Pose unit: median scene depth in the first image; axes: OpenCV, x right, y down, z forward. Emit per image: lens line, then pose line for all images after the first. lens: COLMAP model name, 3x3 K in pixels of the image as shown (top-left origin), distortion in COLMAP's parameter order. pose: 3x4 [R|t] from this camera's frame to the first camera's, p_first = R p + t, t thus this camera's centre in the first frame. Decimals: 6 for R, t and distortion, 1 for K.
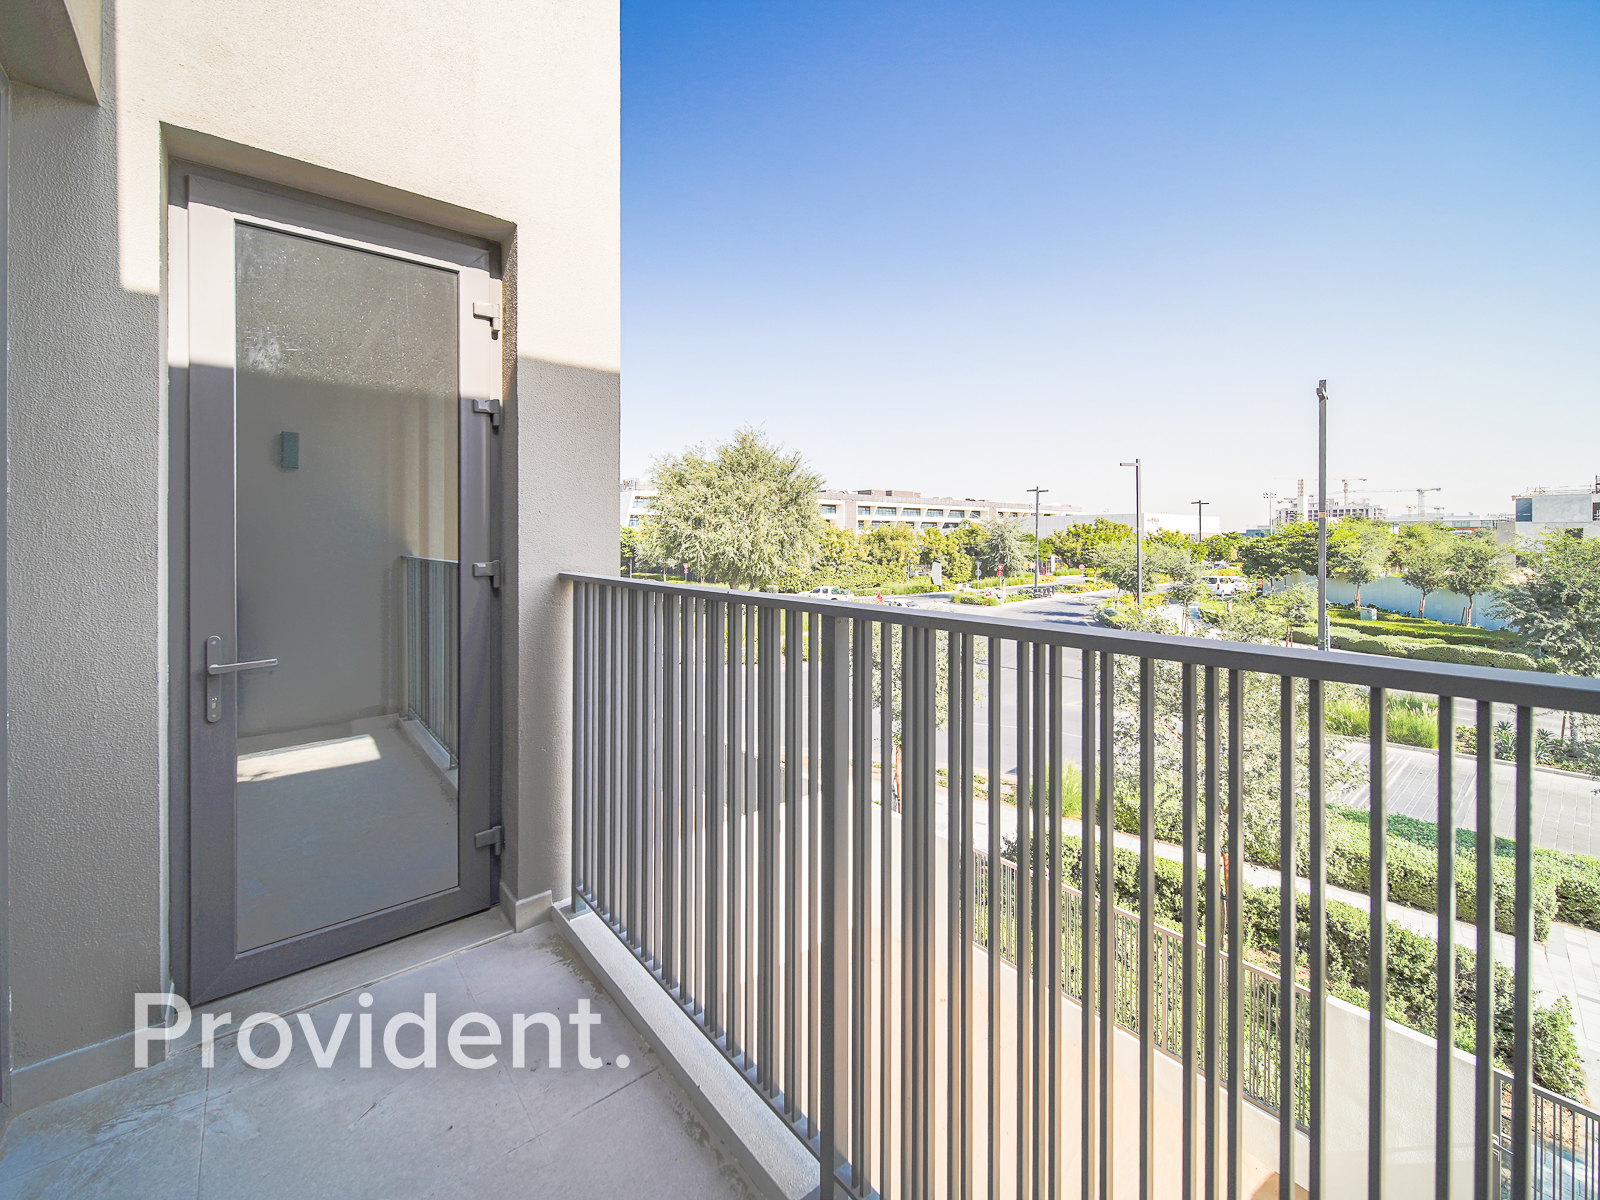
lens RADIAL K [[667.9, 0, 804.3], [0, 667.9, 540.4], [0, 0, 1]] dist [-0.001513, -0.001541]
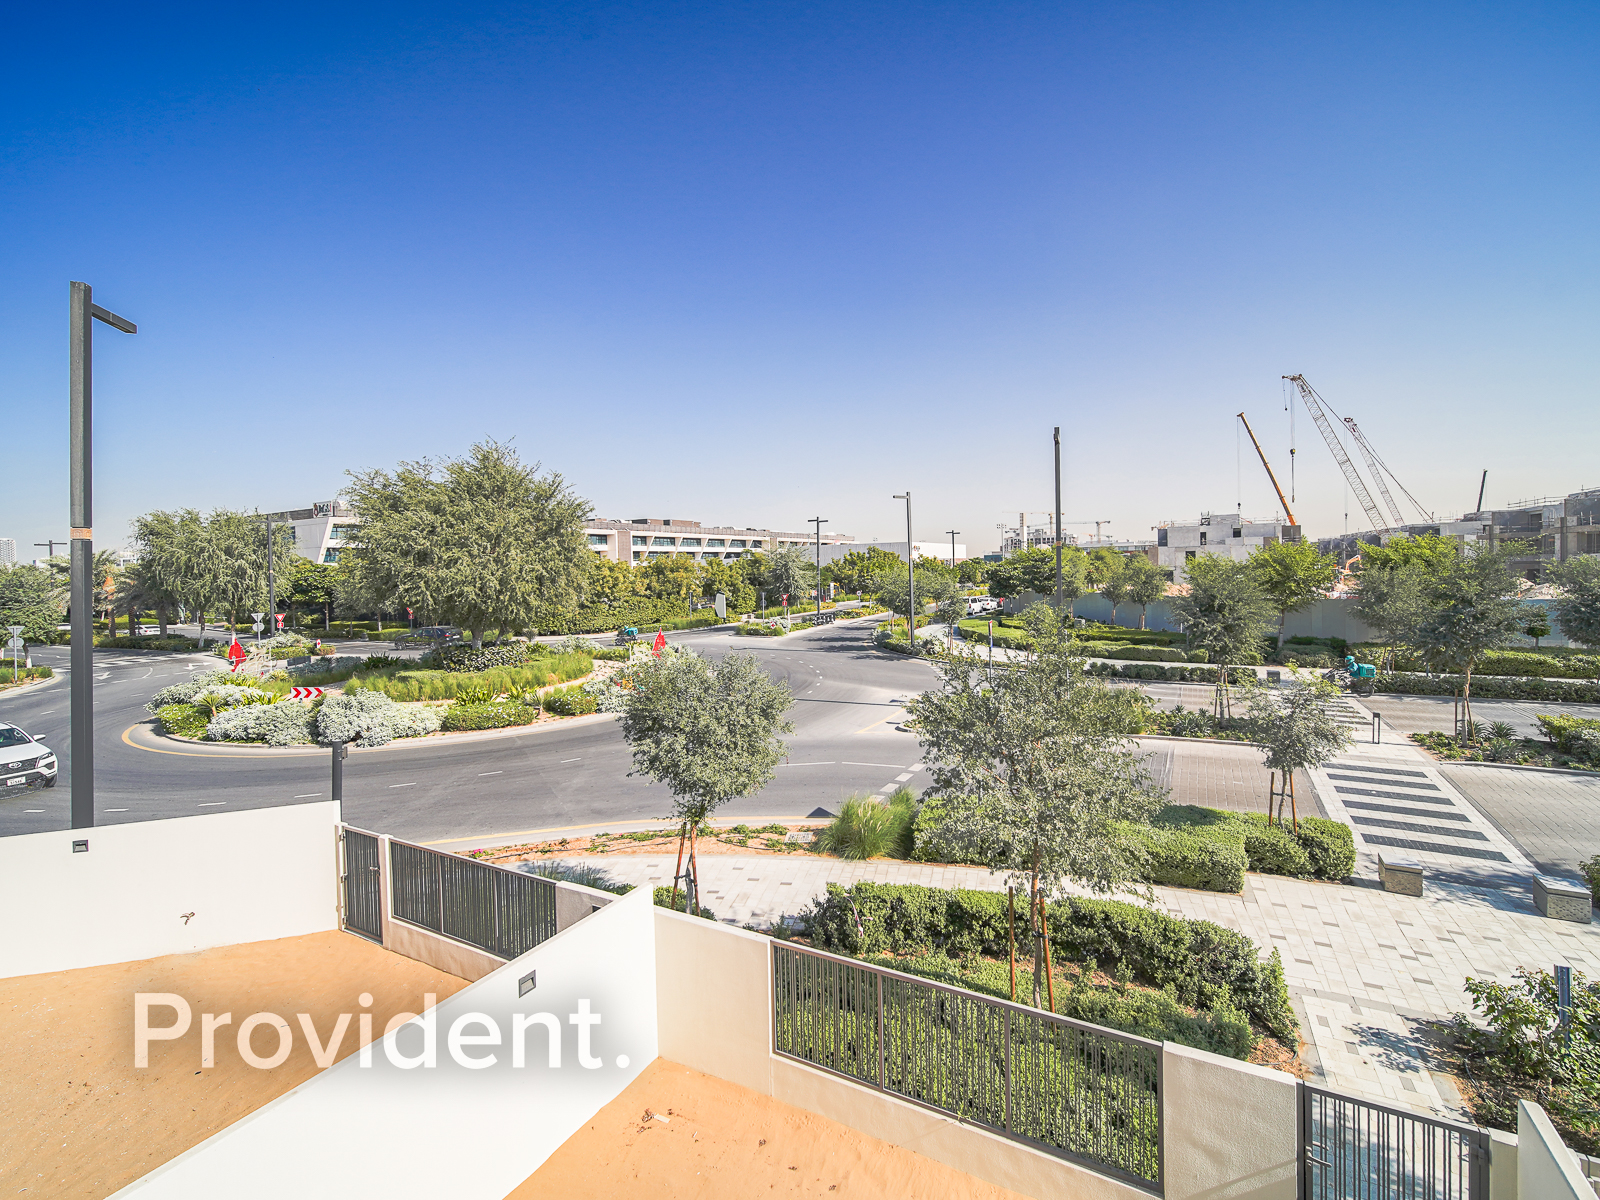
lens RADIAL K [[667.9, 0, 875.5], [0, 667.9, 573.5], [0, 0, 1]] dist [-0.001513, -0.001541]
pose [[0.909327, -0.026001, 0.415269, 0.002039], [0.023669, 0.999662, 0.010762, -0.003037], [-0.415409, 0.000043, 0.909635, 0.039612]]
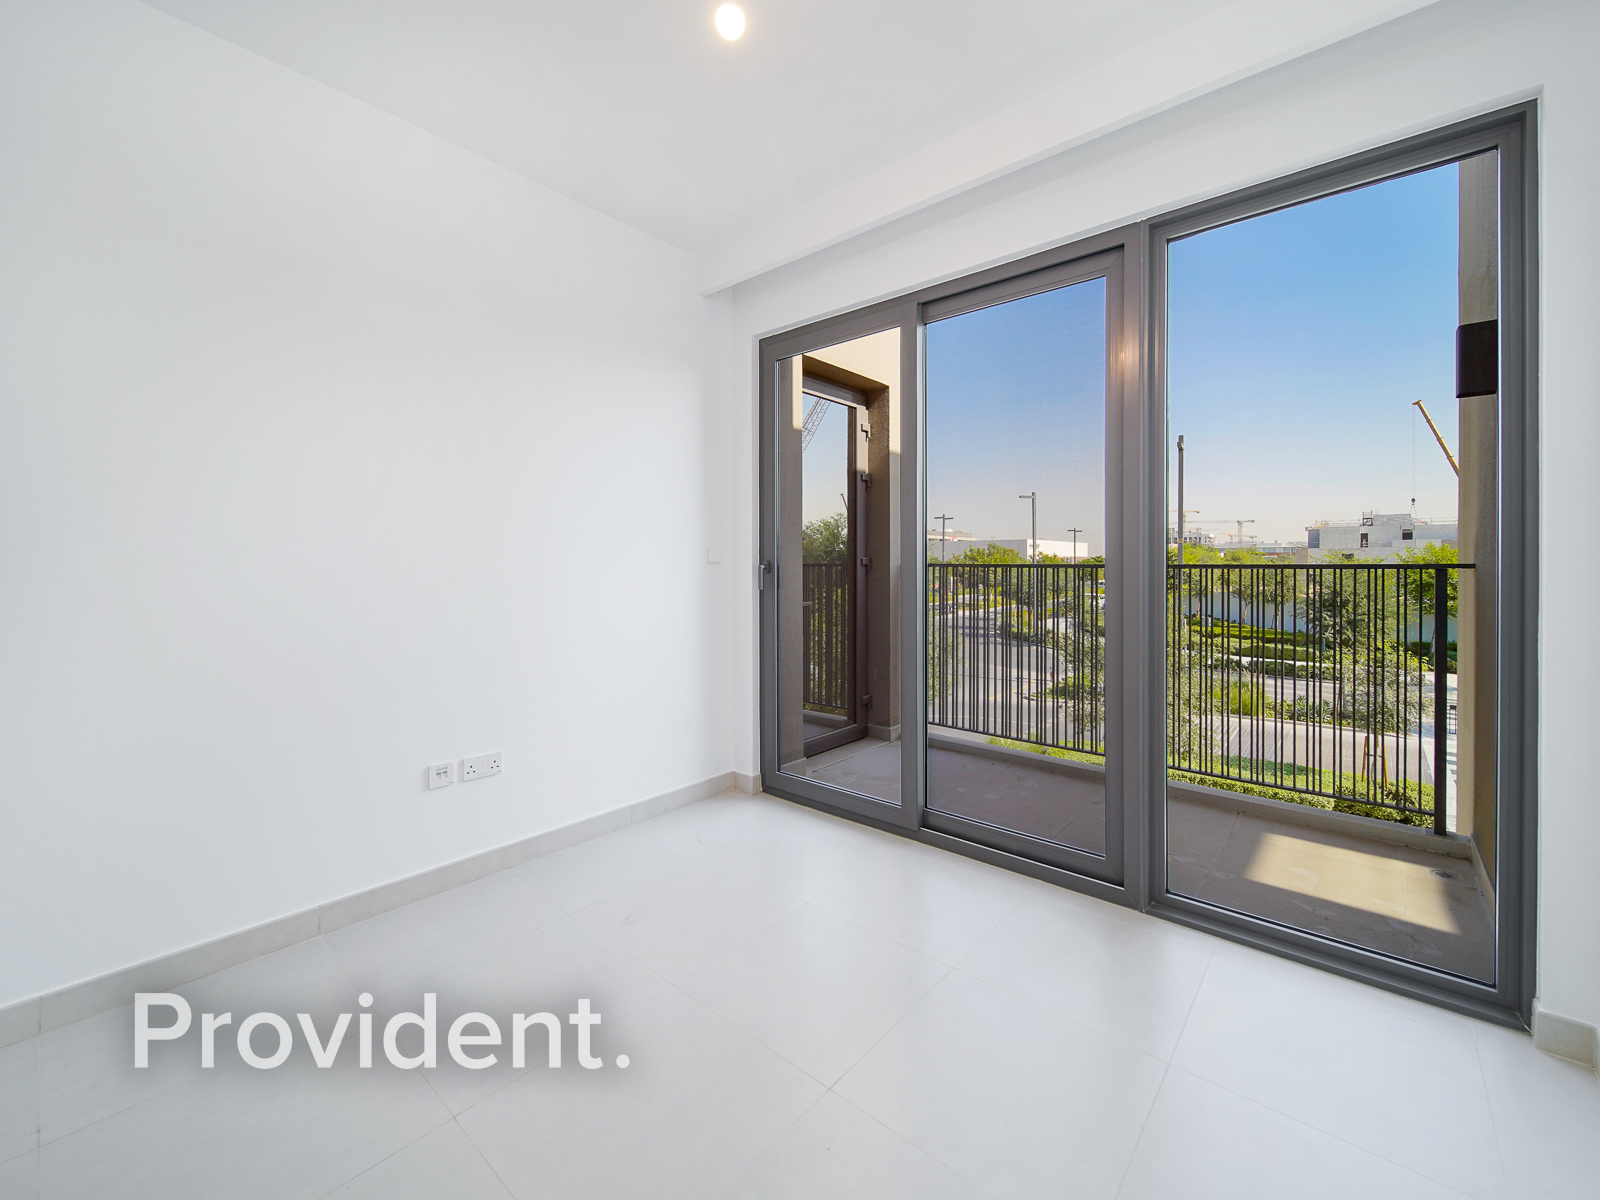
lens RADIAL K [[667.9, 0, 831.2], [0, 667.9, 562.8], [0, 0, 1]] dist [-0.001513, -0.001541]
pose [[0.980400, 0.000742, 0.197014, -0.067580], [-0.000276, 0.999997, -0.002394, 0.003454], [-0.197015, 0.002293, 0.980398, -0.061920]]
